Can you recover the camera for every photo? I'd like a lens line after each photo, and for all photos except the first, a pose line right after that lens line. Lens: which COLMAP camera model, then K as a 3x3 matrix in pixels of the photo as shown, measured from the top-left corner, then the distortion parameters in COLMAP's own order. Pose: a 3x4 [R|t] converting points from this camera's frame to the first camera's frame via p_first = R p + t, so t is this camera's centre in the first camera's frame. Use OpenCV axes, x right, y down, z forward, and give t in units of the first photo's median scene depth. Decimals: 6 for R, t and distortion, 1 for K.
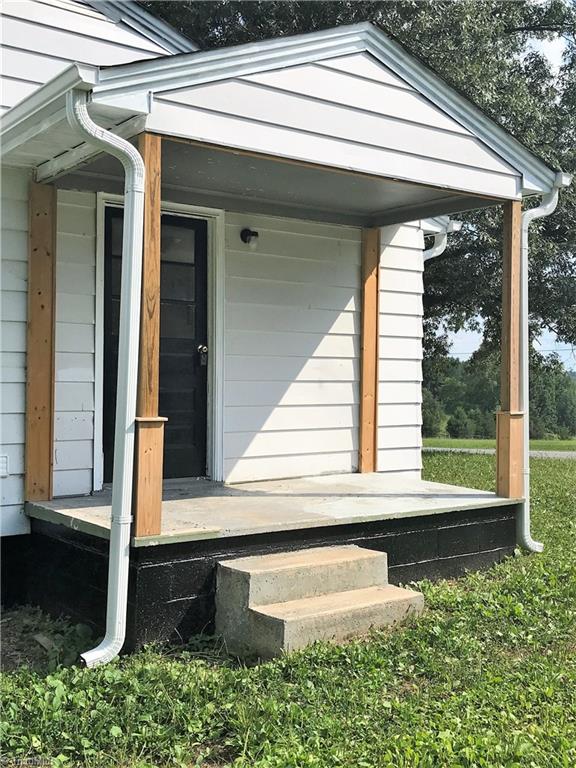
lens RADIAL K [[878.4, 0, 288.0], [0, 878.4, 384.0], [0, 0, 1]] dist [0.009905, 0.001192]
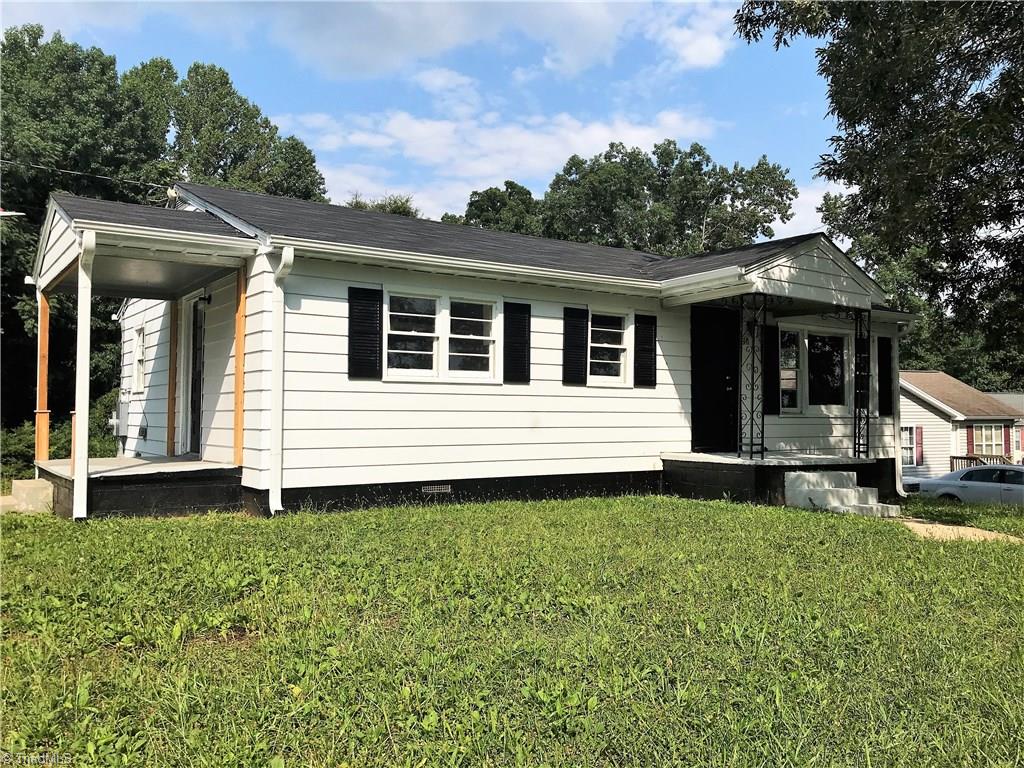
lens RADIAL K [[843.0, 0, 508.6], [0, 843.0, 377.1], [0, 0, 1]] dist [0.114286, -0.255638]
pose [[-0.022080, -0.048980, -0.998556, 1.514944], [-0.003064, 0.998798, -0.048924, 0.040696], [0.999752, 0.001980, -0.022203, 1.674131]]
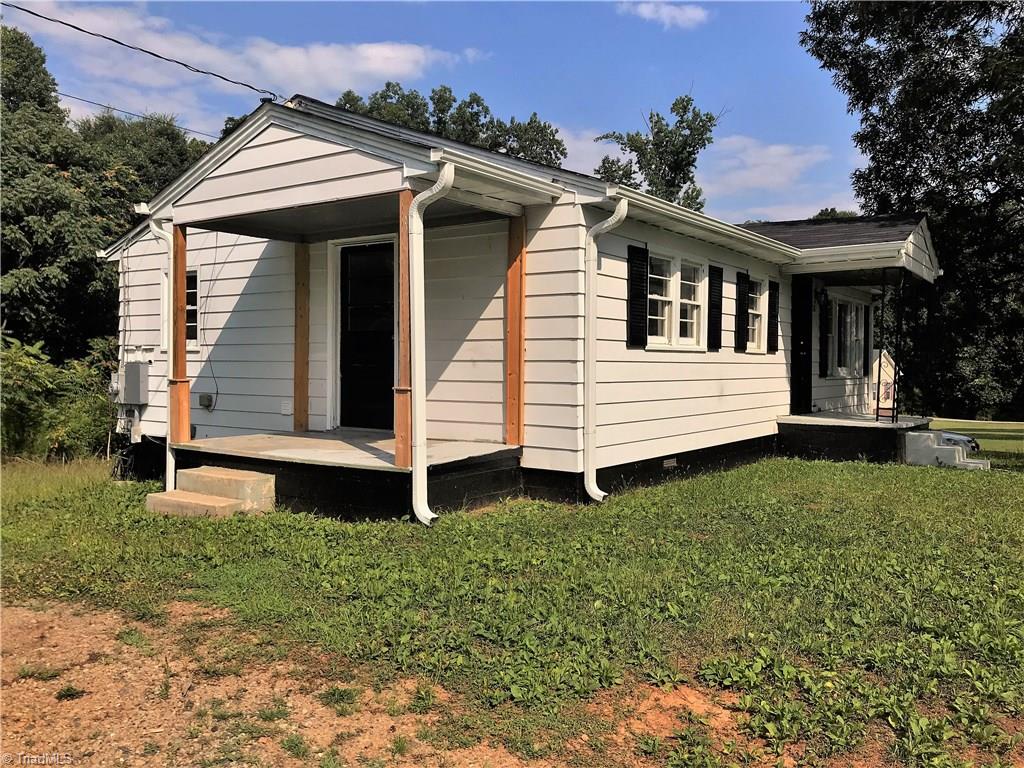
lens RADIAL K [[848.6, 0, 512.0], [0, 848.6, 384.0], [0, 0, 1]] dist [0.033761, -0.002110]
pose [[0.317374, 0.020770, -0.948073, 1.272129], [-0.005623, 0.999784, 0.020021, 0.005637], [0.948284, -0.001023, 0.317423, 0.786992]]
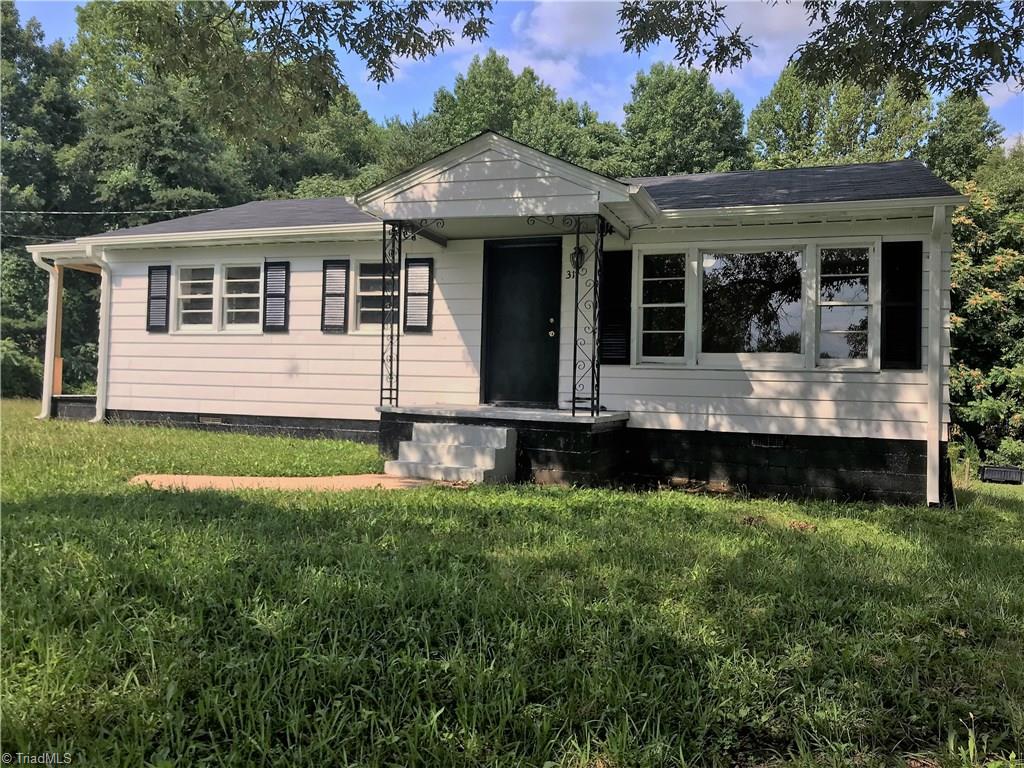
lens RADIAL K [[827.0, 0, 514.4], [0, 827.0, 383.1], [0, 0, 1]] dist [0.008850, -0.014057]
pose [[-0.820517, -0.020784, -0.571244, 0.481731], [-0.023818, 0.999714, -0.002162, 0.073592], [0.571125, 0.011832, -0.820778, 3.444074]]
